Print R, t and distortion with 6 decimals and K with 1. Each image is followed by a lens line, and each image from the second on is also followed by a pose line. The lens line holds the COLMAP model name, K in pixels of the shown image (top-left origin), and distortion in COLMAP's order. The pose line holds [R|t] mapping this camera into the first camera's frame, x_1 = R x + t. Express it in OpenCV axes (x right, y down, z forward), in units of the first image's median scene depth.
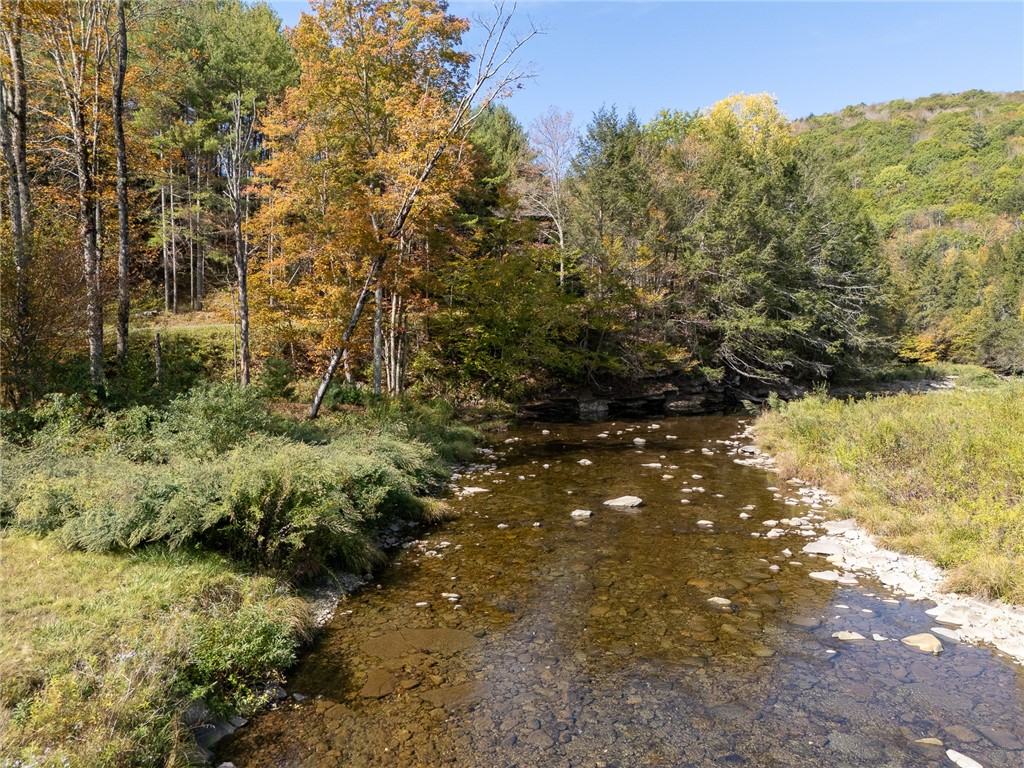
lens RADIAL K [[771.3, 0, 533.5], [0, 771.3, 379.6], [0, 0, 1]] dist [0.085226, -0.097206]
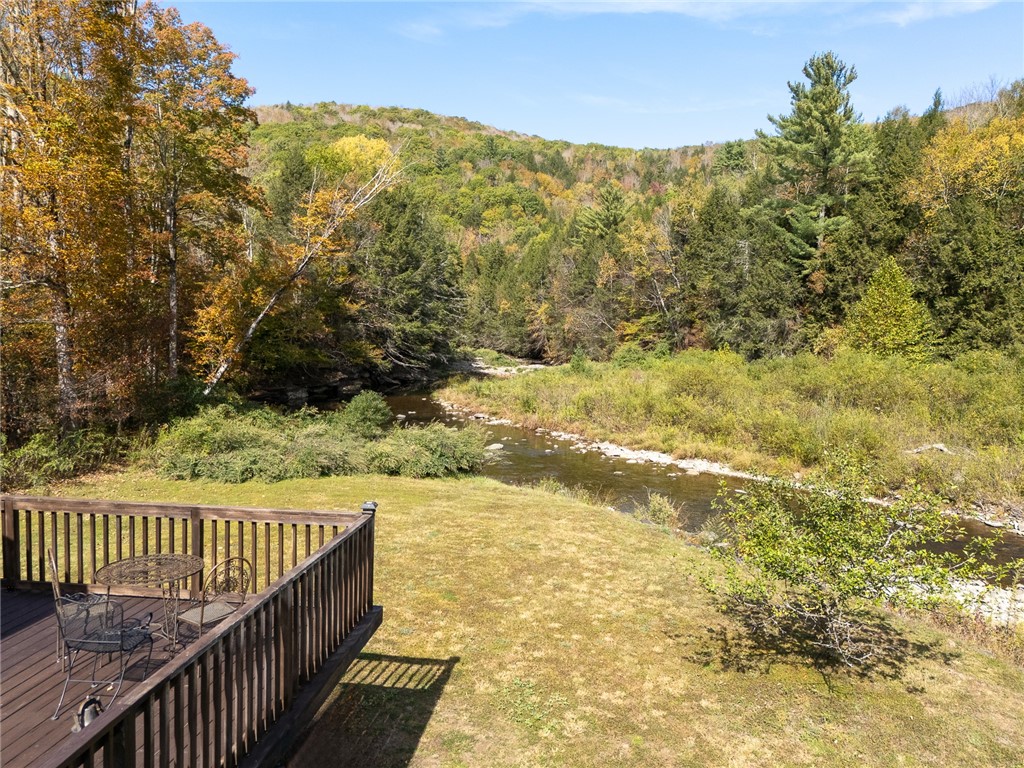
lens RADIAL K [[771.3, 0, 533.5], [0, 771.3, 379.6], [0, 0, 1]] dist [0.085226, -0.097206]
pose [[0.774888, -0.035389, 0.631107, -0.378463], [0.013212, 0.999120, 0.039804, -0.029230], [-0.631960, -0.022506, 0.774674, -0.163754]]
